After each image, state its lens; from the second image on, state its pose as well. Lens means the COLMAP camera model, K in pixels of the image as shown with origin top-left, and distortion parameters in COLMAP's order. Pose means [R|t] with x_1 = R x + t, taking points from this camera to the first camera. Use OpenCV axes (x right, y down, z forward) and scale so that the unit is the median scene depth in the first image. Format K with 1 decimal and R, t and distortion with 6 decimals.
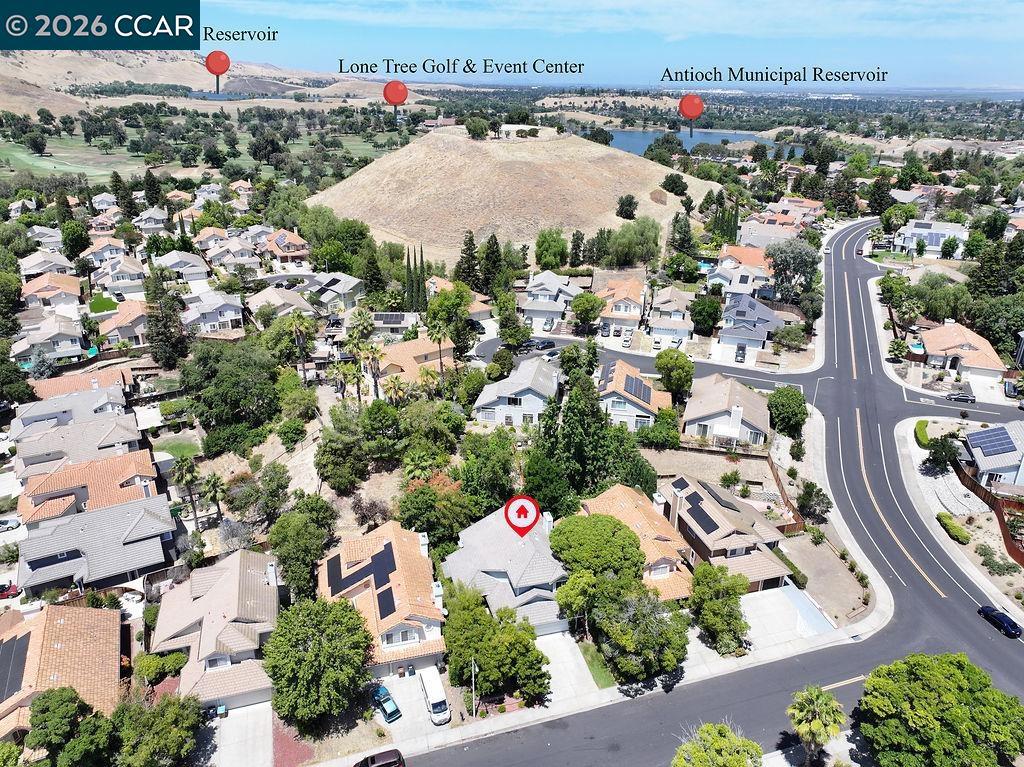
lens RADIAL K [[725.8, 0, 512.0], [0, 725.8, 383.5], [0, 0, 1]] dist [-0.000932, -0.000790]
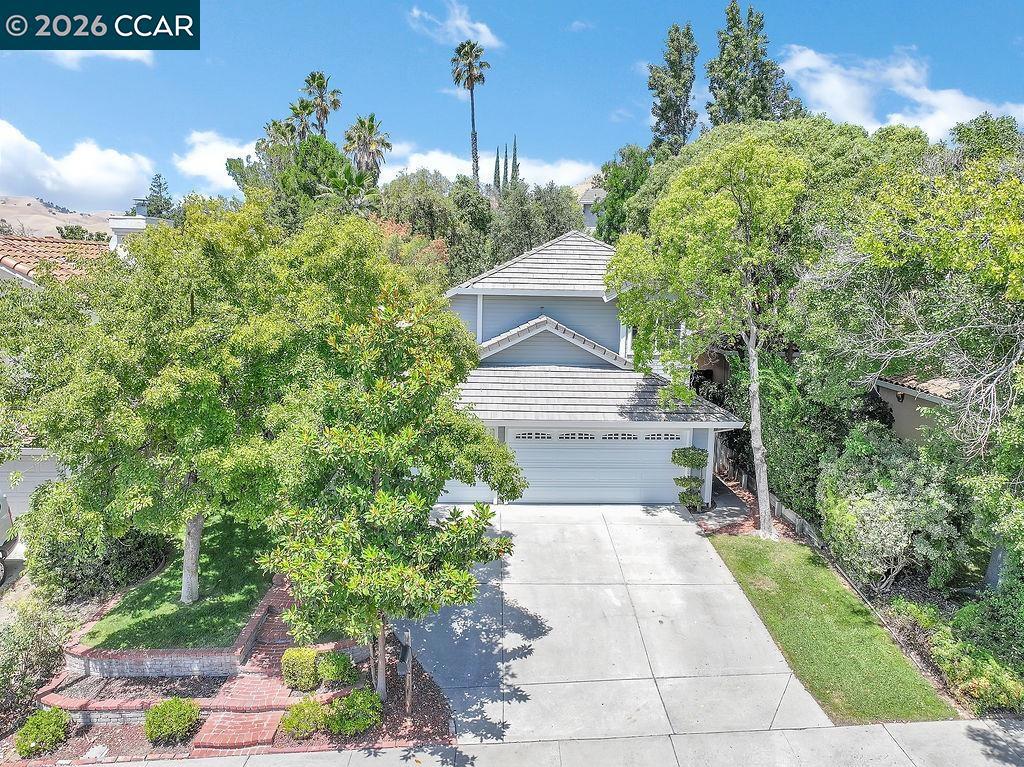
lens RADIAL K [[730.1, 0, 512.0], [0, 730.1, 383.5], [0, 0, 1]] dist [0.003100, 0.004659]
pose [[0.971727, 0.044510, -0.231876, 0.087709], [-0.101029, 0.966009, -0.237950, 0.399873], [0.213403, 0.254648, 0.943193, 0.831471]]
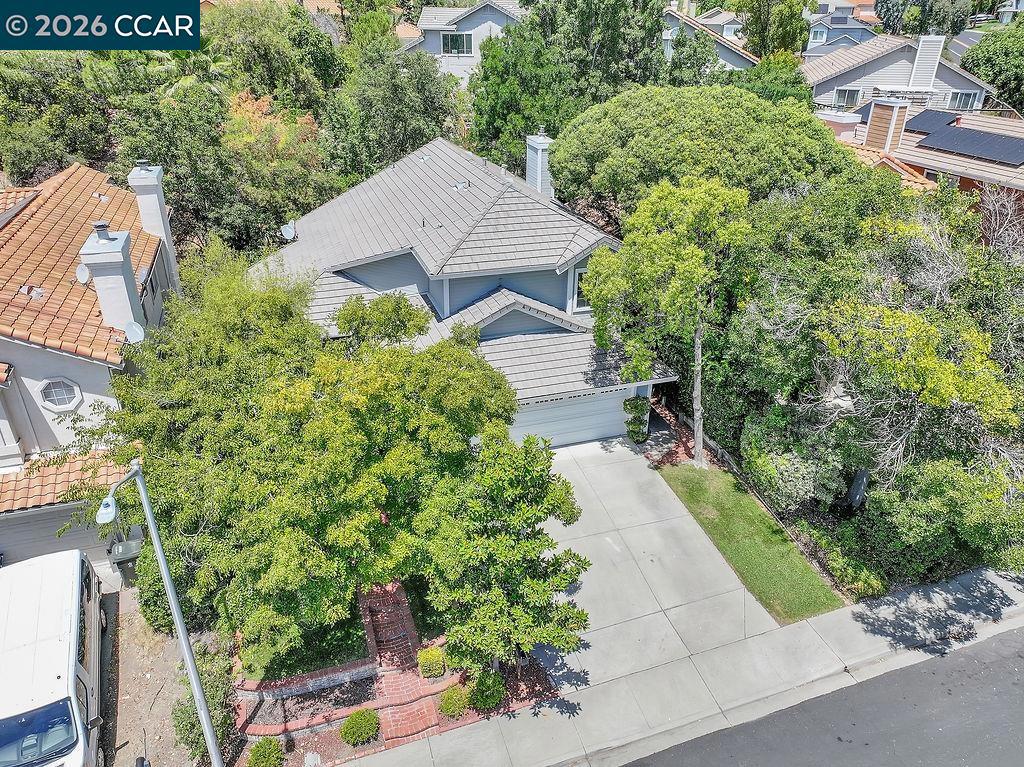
lens RADIAL K [[725.8, 0, 512.0], [0, 725.8, 383.5], [0, 0, 1]] dist [-0.000932, -0.000790]
pose [[0.999017, -0.021195, 0.038929, 0.023849], [0.018442, 0.997393, 0.069769, 0.326358], [-0.040306, -0.068983, 0.996803, 0.775270]]
